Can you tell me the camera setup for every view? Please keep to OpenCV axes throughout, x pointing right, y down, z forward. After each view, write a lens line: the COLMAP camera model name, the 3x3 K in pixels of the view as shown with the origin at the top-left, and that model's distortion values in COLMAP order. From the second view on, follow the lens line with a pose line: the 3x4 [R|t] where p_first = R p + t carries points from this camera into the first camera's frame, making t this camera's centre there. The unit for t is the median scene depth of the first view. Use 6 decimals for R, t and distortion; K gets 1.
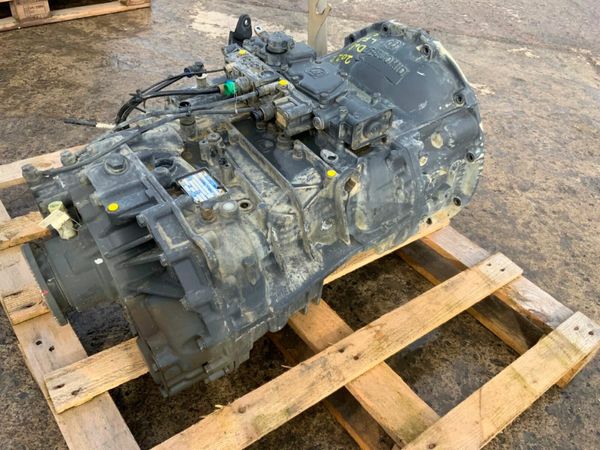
lens RADIAL K [[497.8, 0, 301.7], [0, 497.8, 224.6], [0, 0, 1]] dist [0.101452, -0.203521]
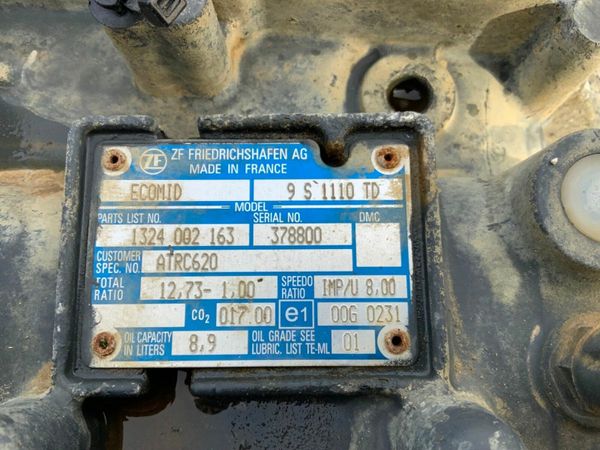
lens RADIAL K [[497.8, 0, 301.7], [0, 497.8, 224.6], [0, 0, 1]] dist [0.101452, -0.203521]
pose [[0.582928, -0.798810, 0.148652, -0.184813], [0.569542, 0.532191, 0.626413, -0.140143], [-0.579497, -0.280490, 0.765185, 0.787665]]
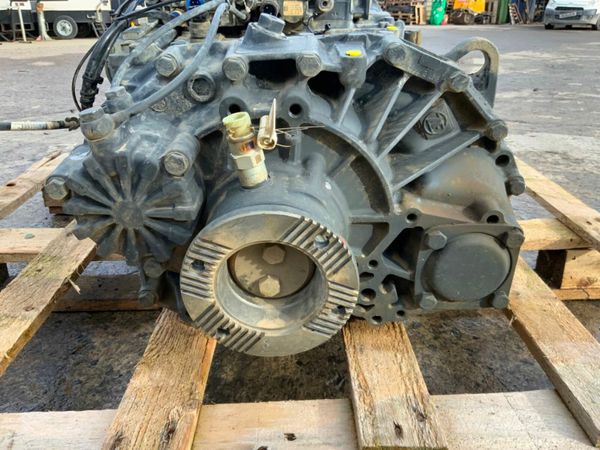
lens RADIAL K [[497.8, 0, 301.7], [0, 497.8, 224.6], [0, 0, 1]] dist [0.101452, -0.203521]
pose [[0.571828, -0.413962, 0.708272, -0.756996], [0.582422, 0.812872, 0.004875, 0.079523], [-0.577752, 0.409726, 0.705923, 0.554449]]
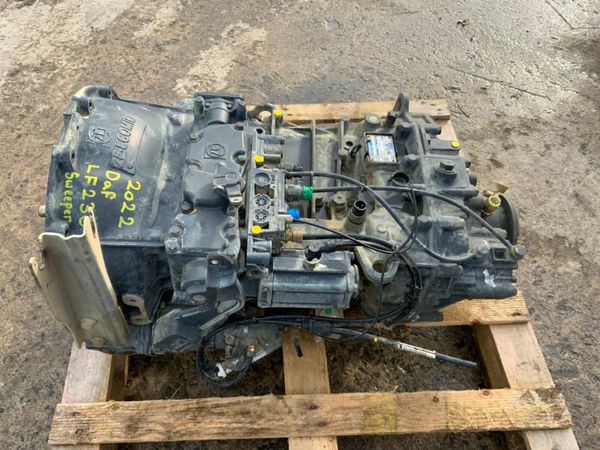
lens RADIAL K [[497.8, 0, 301.7], [0, 497.8, 224.6], [0, 0, 1]] dist [0.101452, -0.203521]
pose [[-0.822320, -0.503096, 0.265866, -0.400336], [0.318214, -0.019240, 0.947824, -1.116793], [-0.471730, 0.864017, 0.175914, 0.918465]]
